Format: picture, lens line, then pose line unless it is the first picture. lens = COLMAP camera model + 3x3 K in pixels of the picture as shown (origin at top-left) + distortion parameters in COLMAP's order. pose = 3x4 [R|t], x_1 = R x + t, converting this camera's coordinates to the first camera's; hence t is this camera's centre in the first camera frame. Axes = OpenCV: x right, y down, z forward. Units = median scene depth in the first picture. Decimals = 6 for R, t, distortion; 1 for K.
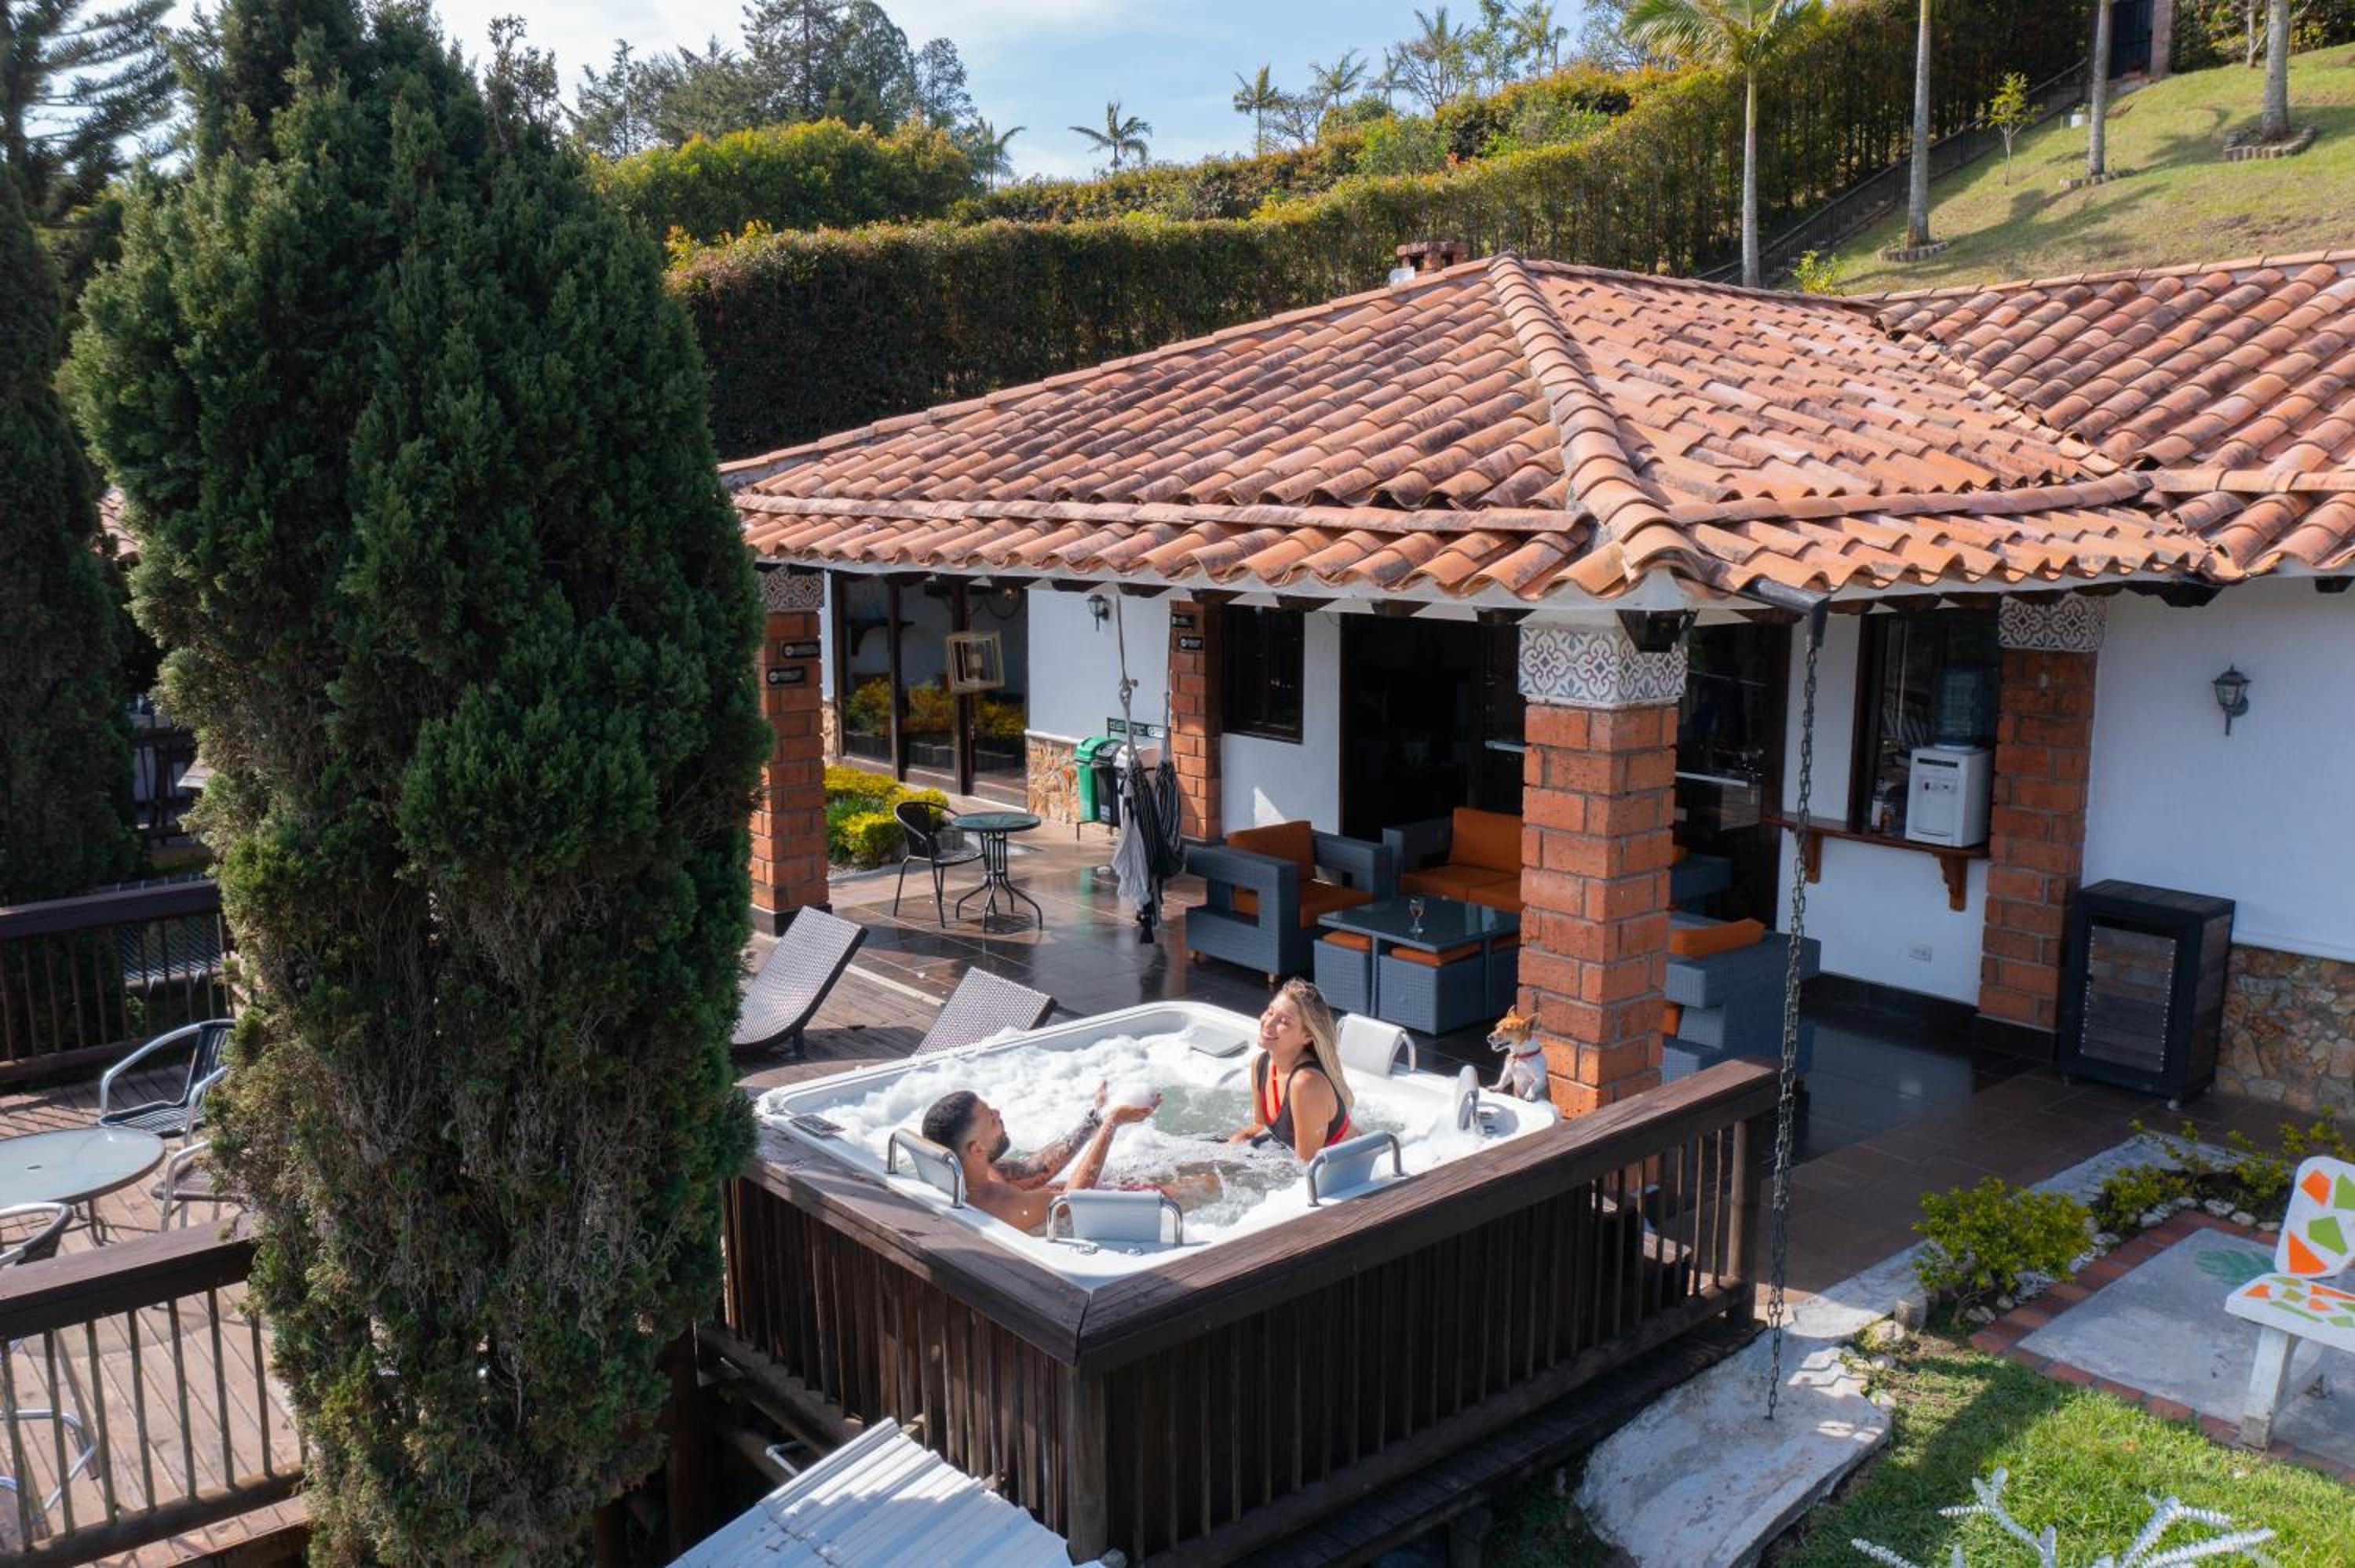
lens RADIAL K [[1849.5, 0, 1166.4], [0, 1849.5, 801.1], [0, 0, 1]] dist [-0.016253, -0.001428]
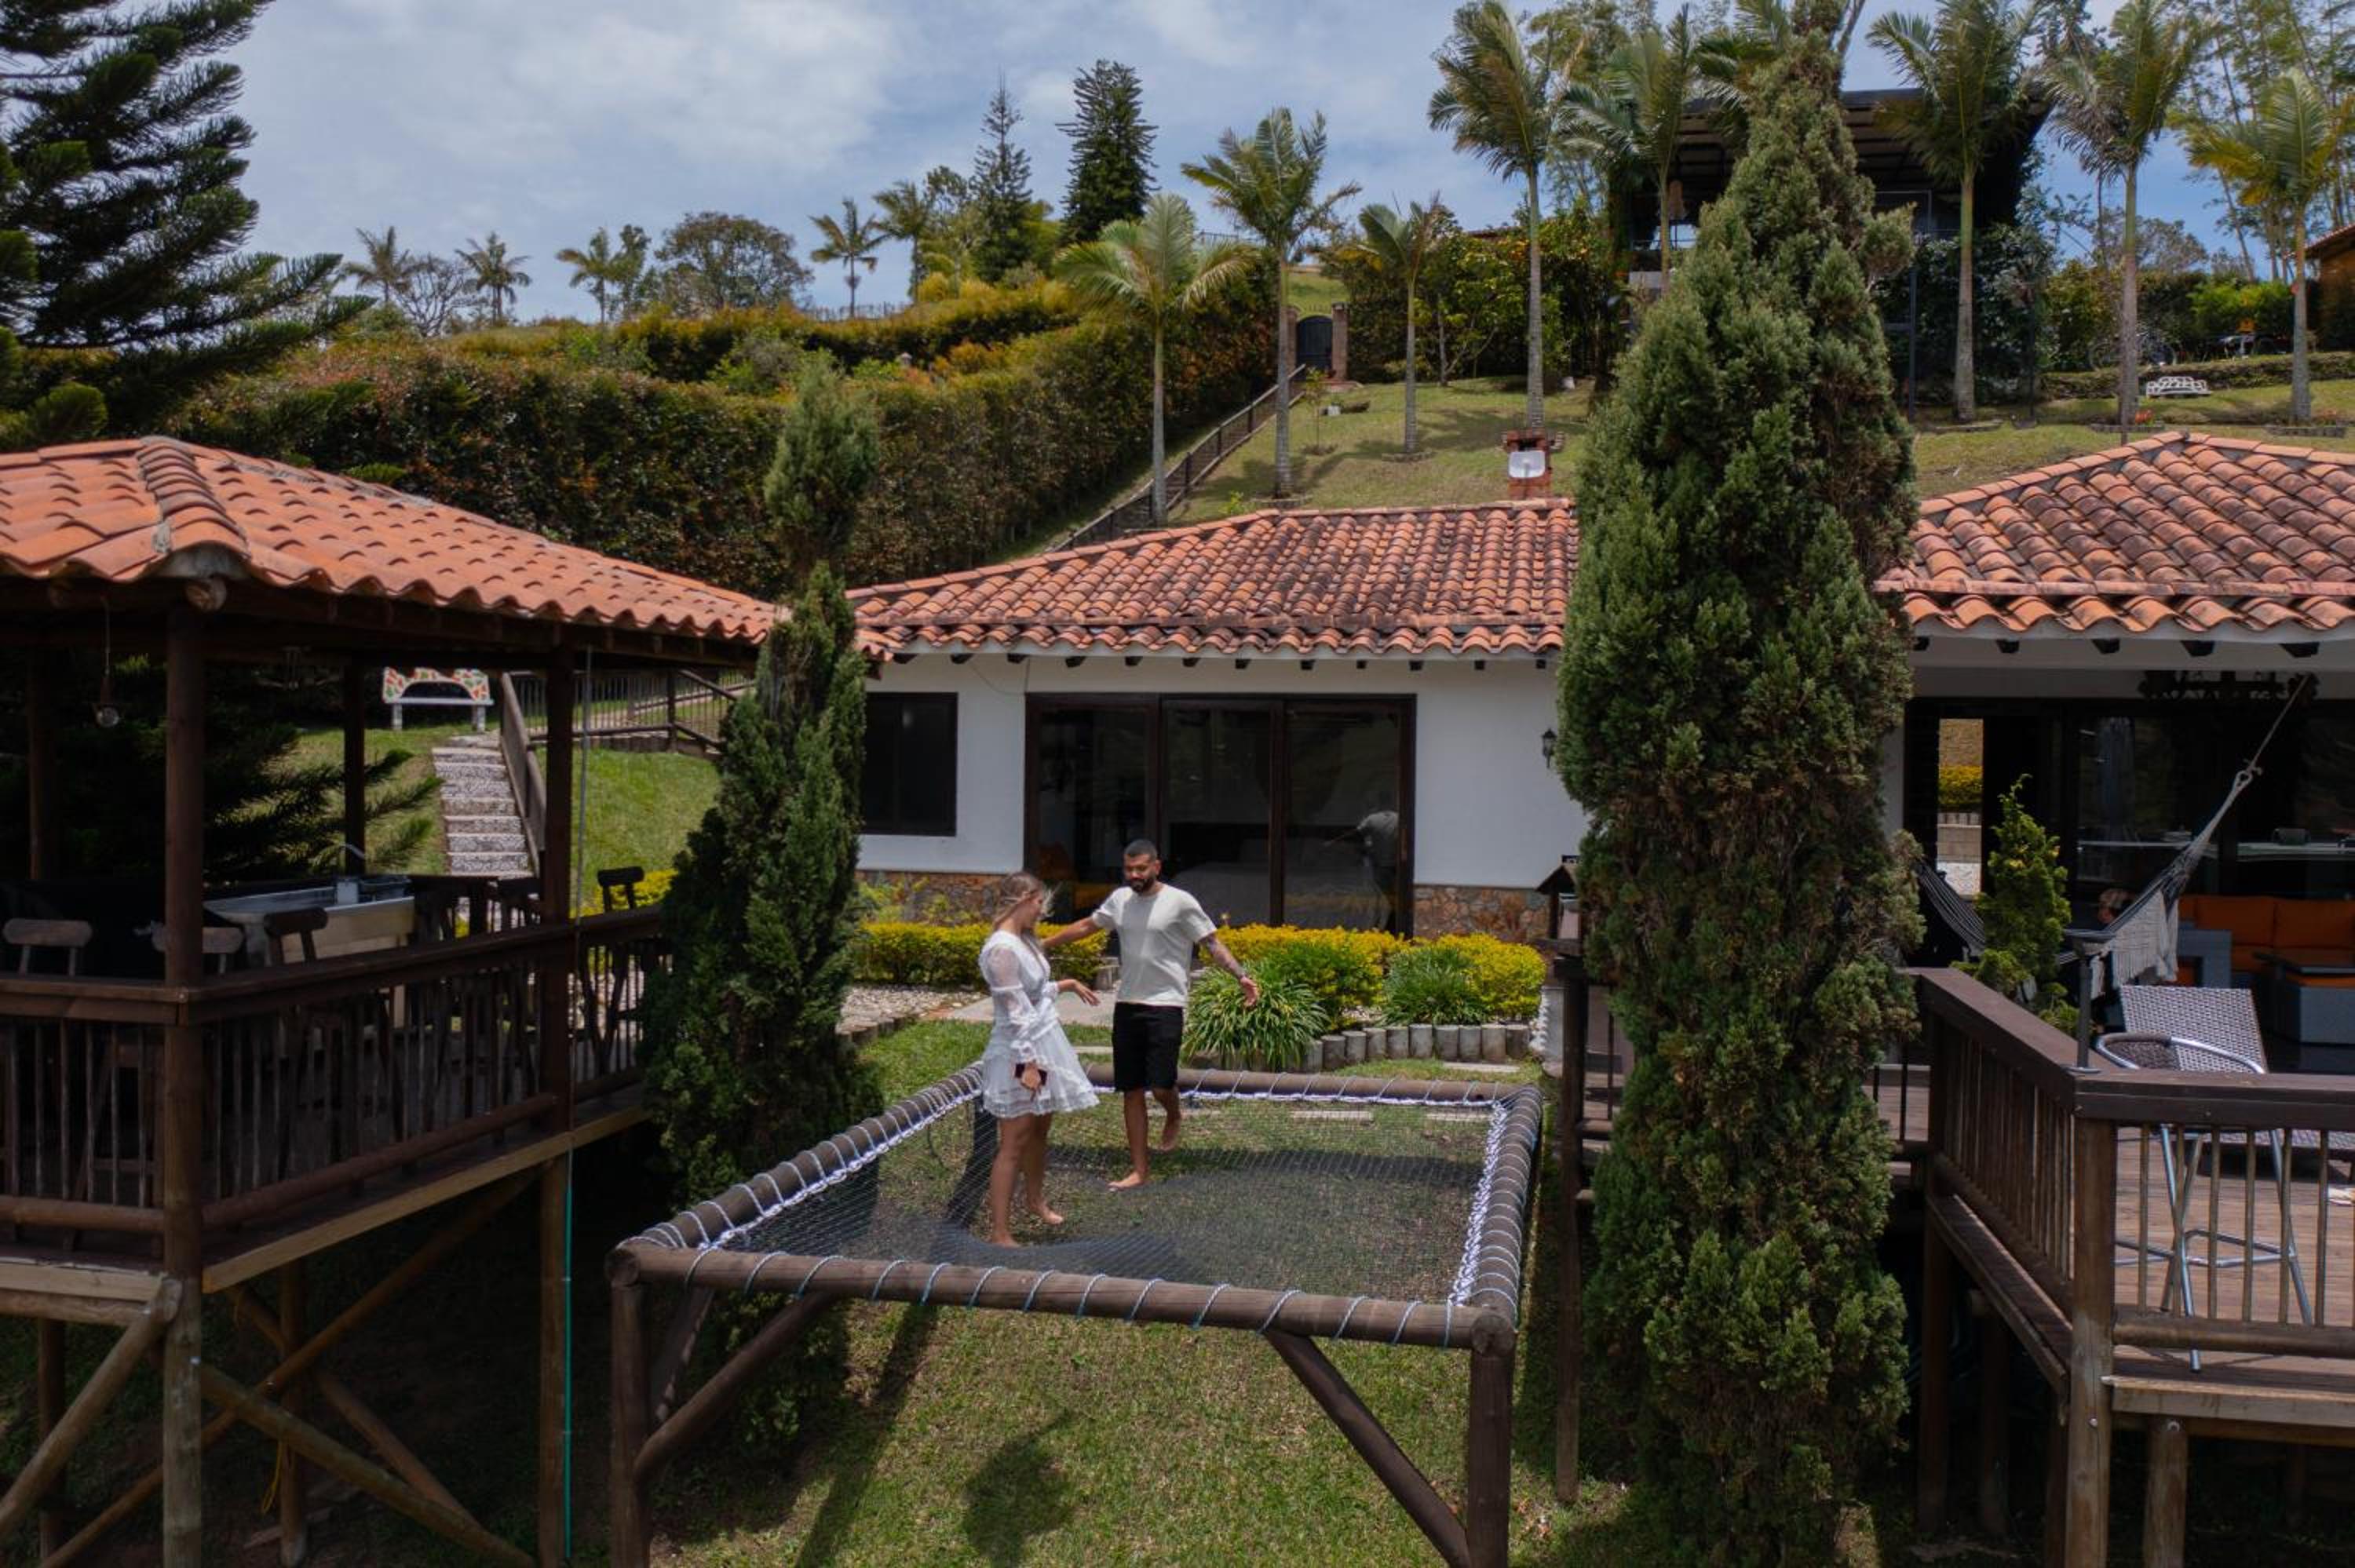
lens RADIAL K [[1849.5, 0, 1177.6], [0, 1849.5, 786.0], [0, 0, 1]] dist [-0.016253, -0.001428]
pose [[0.790699, -0.001233, 0.612203, -1.162875], [0.090893, 0.989152, -0.115402, 0.019310], [-0.605419, 0.146894, 0.782234, 0.512036]]
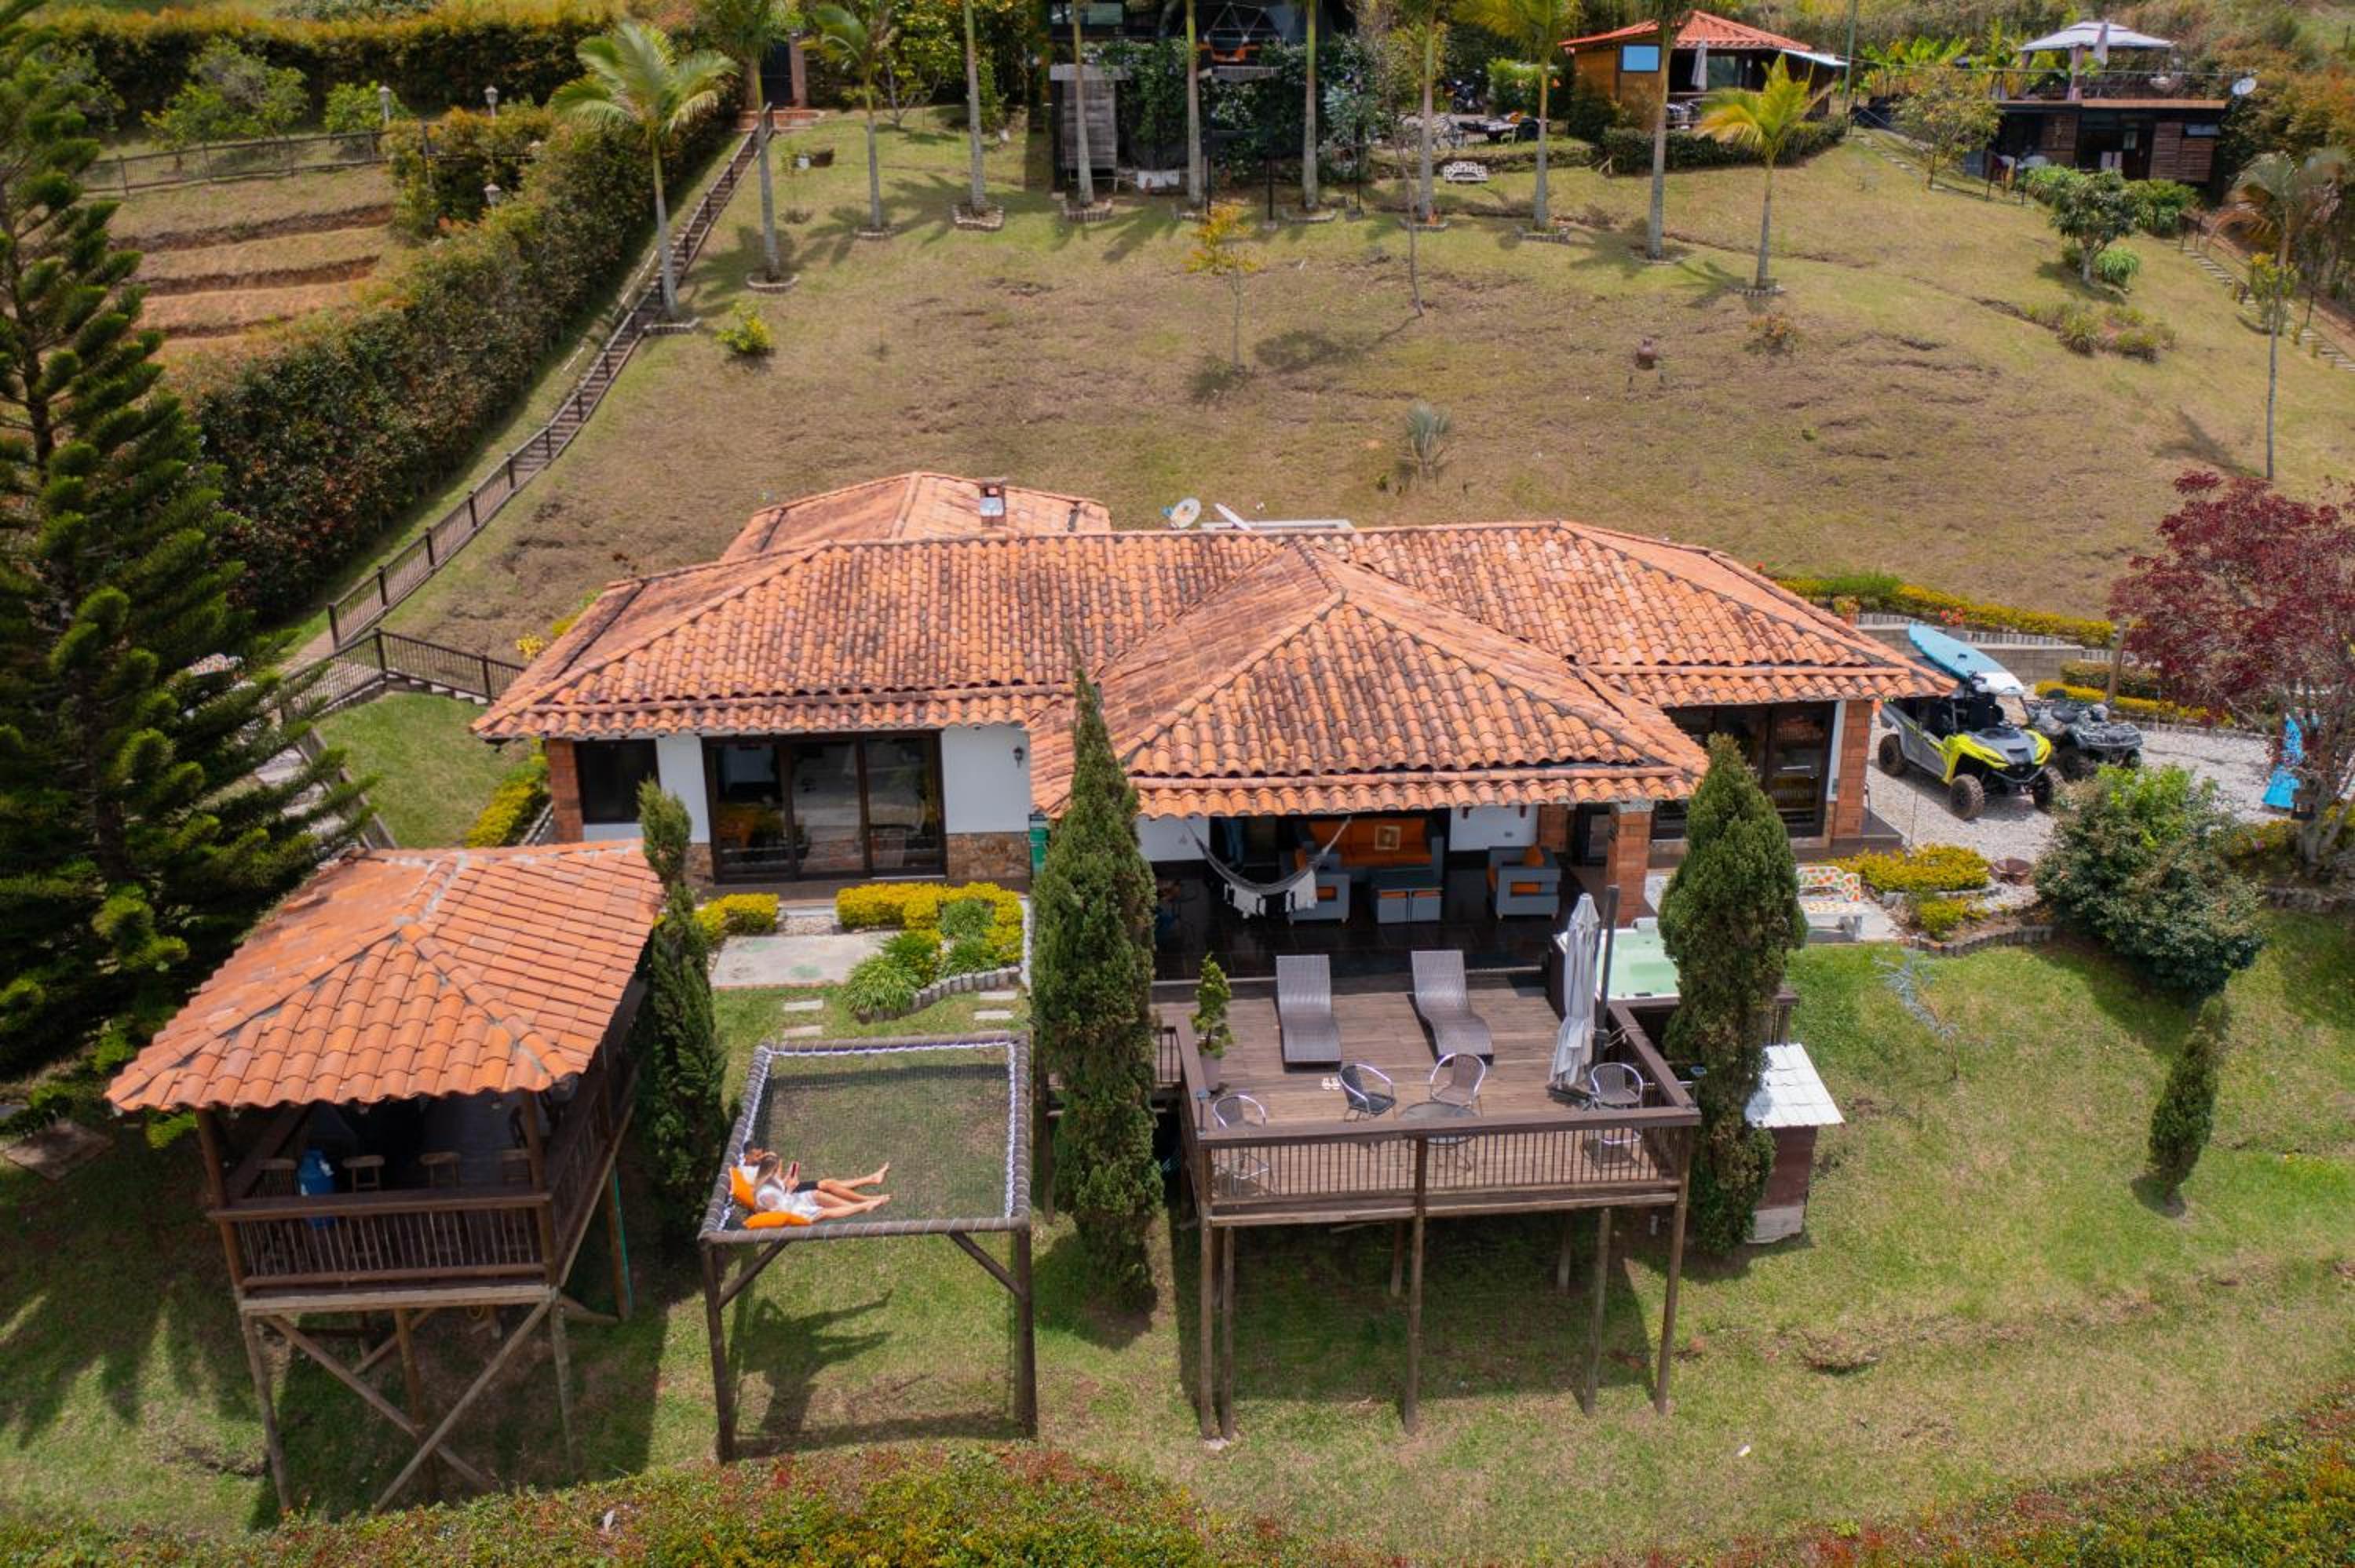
lens RADIAL K [[1849.5, 0, 1180.7], [0, 1849.5, 783.7], [0, 0, 1]] dist [-0.016253, -0.001428]
pose [[0.578524, -0.264322, 0.771650, -1.890119], [0.147282, 0.964339, 0.219906, -0.639595], [-0.802258, -0.013571, 0.596823, -0.233491]]
